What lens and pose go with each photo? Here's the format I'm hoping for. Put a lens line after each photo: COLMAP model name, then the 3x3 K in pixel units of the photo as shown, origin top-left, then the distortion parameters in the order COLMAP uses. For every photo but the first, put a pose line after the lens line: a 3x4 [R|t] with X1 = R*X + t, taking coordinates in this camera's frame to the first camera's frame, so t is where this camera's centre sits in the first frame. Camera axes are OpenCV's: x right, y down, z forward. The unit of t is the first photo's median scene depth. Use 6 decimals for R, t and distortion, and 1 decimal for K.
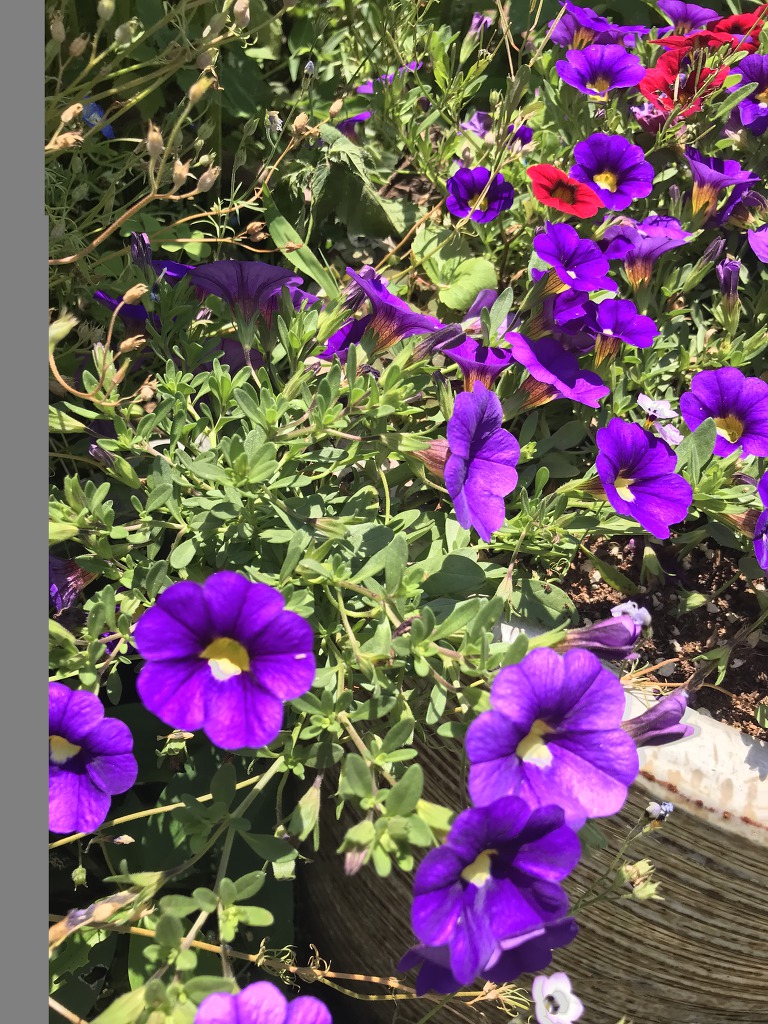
lens RADIAL K [[877.0, 0, 404.3], [0, 877.0, 461.0], [0, 0, 1]] dist [0.029776, -0.015431]
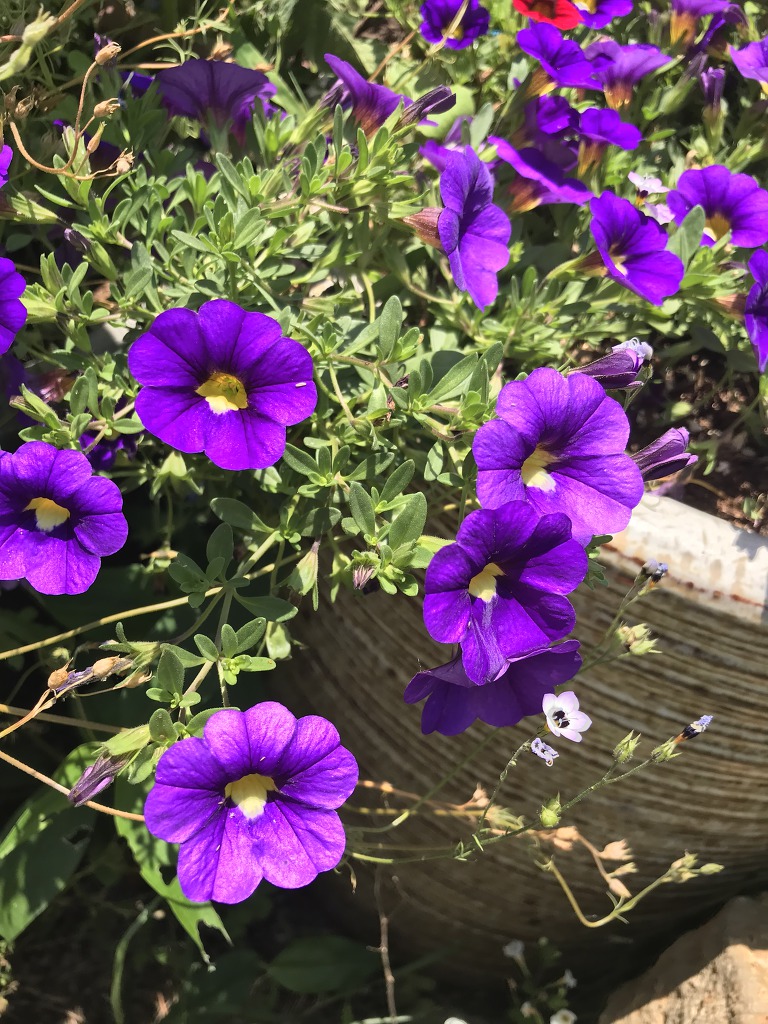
lens RADIAL K [[877.0, 0, 401.1], [0, 877.0, 470.2], [0, 0, 1]] dist [0.029776, -0.015431]
pose [[0.998858, -0.022241, 0.042280, -0.032932], [0.019910, 0.998301, 0.054765, 0.179046], [-0.043426, -0.053861, 0.997604, 0.012742]]
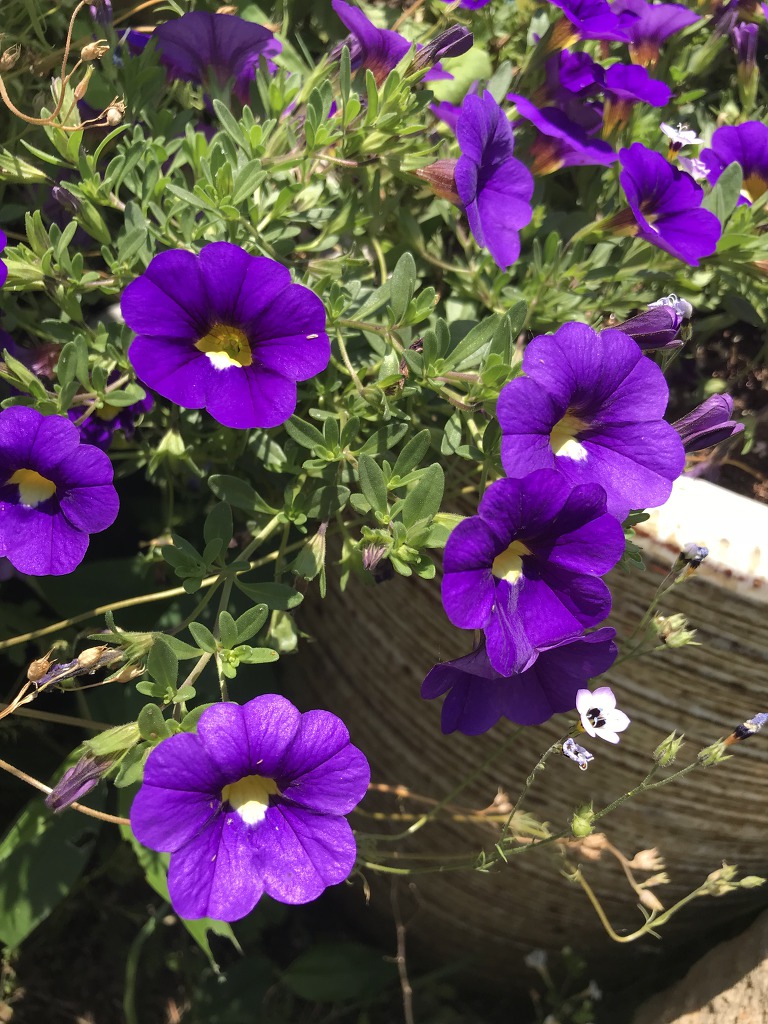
lens RADIAL K [[877.0, 0, 401.4], [0, 877.0, 466.8], [0, 0, 1]] dist [0.029776, -0.015431]
pose [[0.999311, -0.025576, 0.026899, -0.031180], [0.024232, 0.998496, 0.049179, 0.205046], [-0.028116, -0.048493, 0.998428, 0.077485]]
